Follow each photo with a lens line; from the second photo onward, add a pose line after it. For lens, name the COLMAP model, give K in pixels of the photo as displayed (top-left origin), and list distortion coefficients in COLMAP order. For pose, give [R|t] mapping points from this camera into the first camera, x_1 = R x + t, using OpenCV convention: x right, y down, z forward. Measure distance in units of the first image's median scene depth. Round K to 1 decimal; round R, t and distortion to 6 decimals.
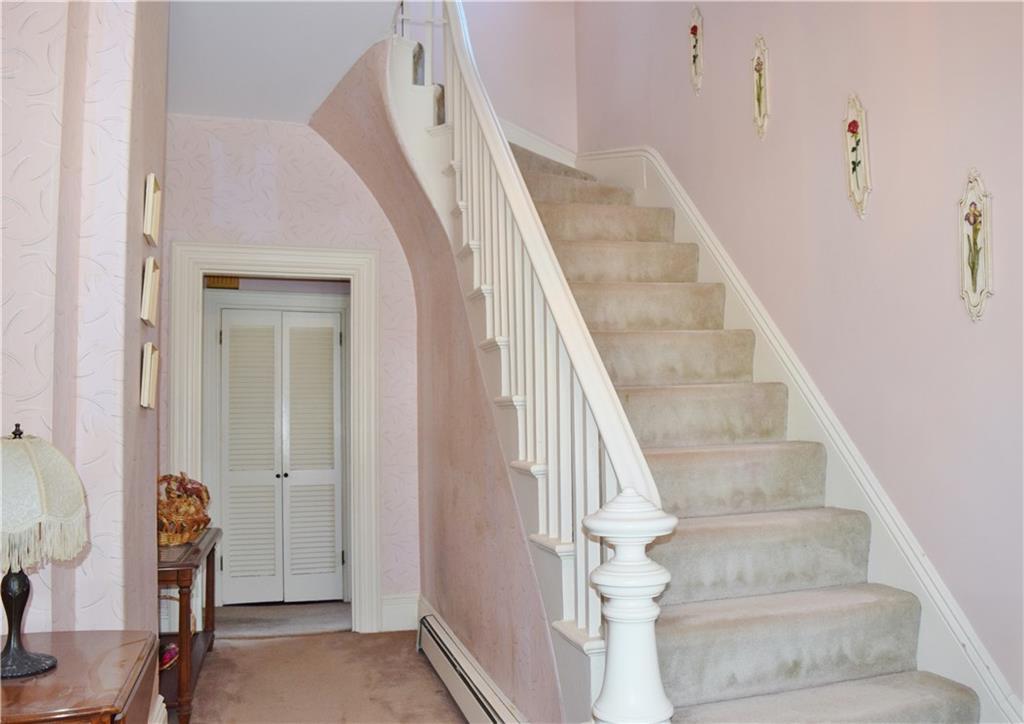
lens RADIAL K [[830.2, 0, 508.9], [0, 830.2, 357.6], [0, 0, 1]] dist [-0.004415, -0.000721]
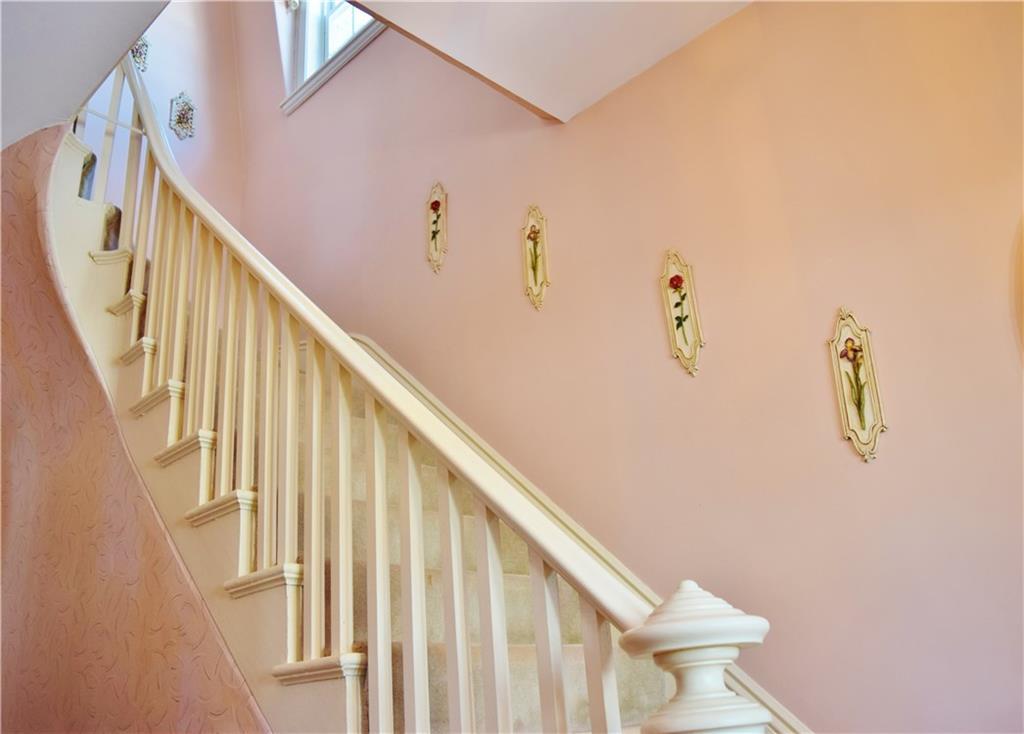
lens RADIAL K [[916.7, 0, 513.3], [0, 916.7, 370.8], [0, 0, 1]] dist [-0.055956, 0.003055]
pose [[0.868591, 0.148973, 0.472607, -0.206936], [0.014437, 0.945727, -0.324641, 0.141884], [-0.495320, 0.288803, 0.819299, 0.267558]]
